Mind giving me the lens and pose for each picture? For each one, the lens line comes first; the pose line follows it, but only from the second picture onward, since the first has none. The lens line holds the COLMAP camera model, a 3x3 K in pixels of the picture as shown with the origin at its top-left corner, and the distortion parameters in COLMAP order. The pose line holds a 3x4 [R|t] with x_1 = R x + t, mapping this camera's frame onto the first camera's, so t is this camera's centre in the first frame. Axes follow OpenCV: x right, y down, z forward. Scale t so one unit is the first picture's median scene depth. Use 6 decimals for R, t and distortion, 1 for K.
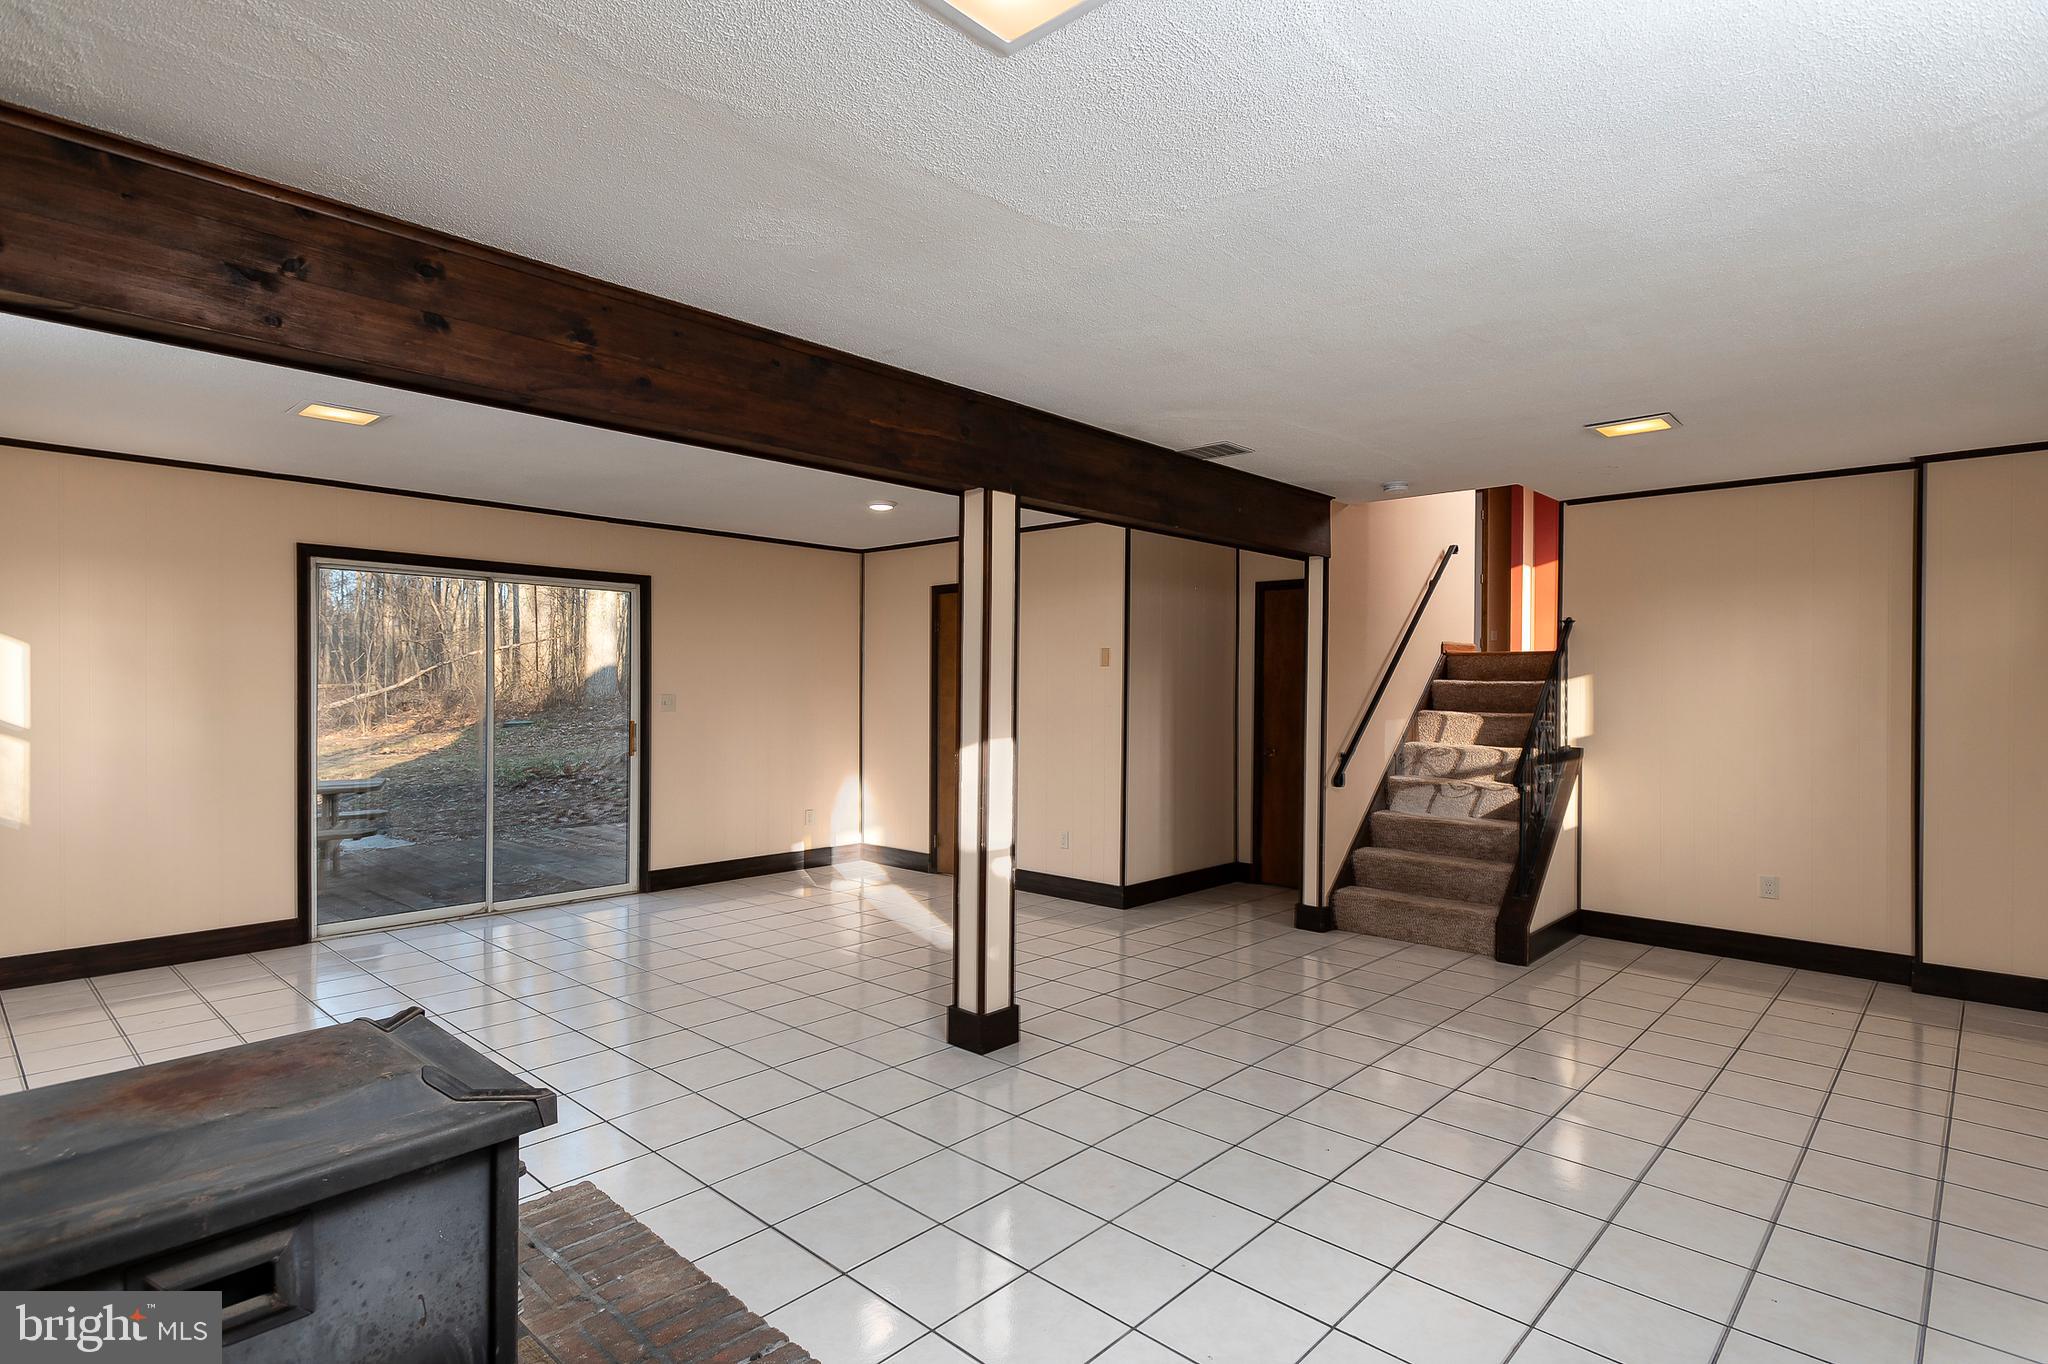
lens RADIAL K [[1035.5, 0, 1025.9], [0, 1035.5, 678.7], [0, 0, 1]] dist [0.004403, 0.000107]
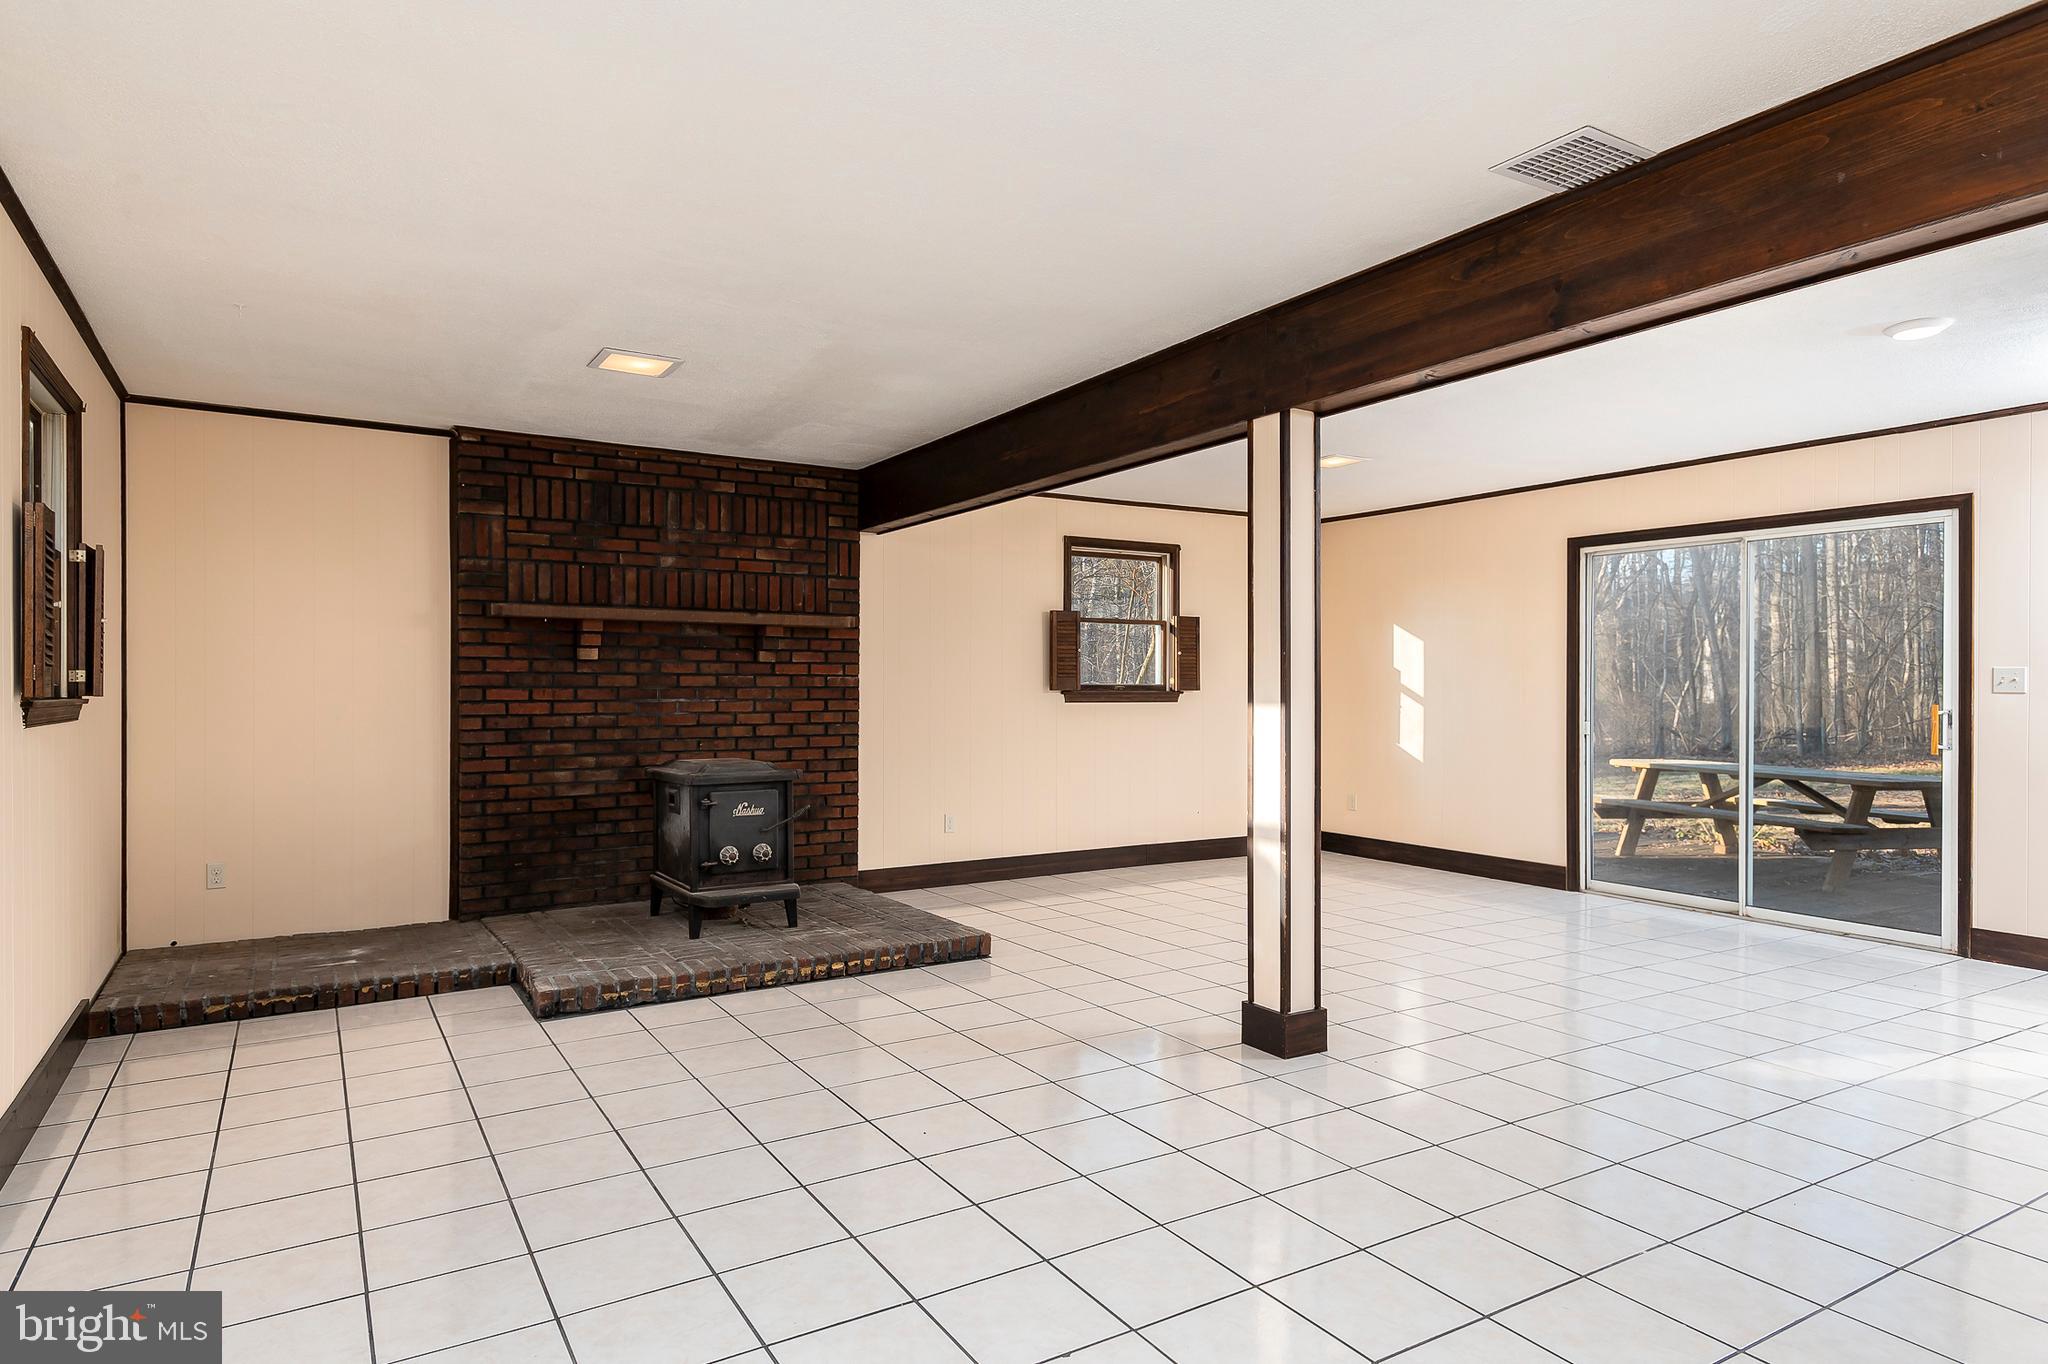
lens RADIAL K [[1180.5, 0, 1024.4], [0, 1180.5, 688.3], [0, 0, 1]] dist [-0.000274, 0.000178]
pose [[-0.281245, -0.000817, -0.959636, 0.709948], [0.006794, 0.999973, -0.002842, 0.033574], [0.959612, -0.007319, -0.281232, 0.791367]]
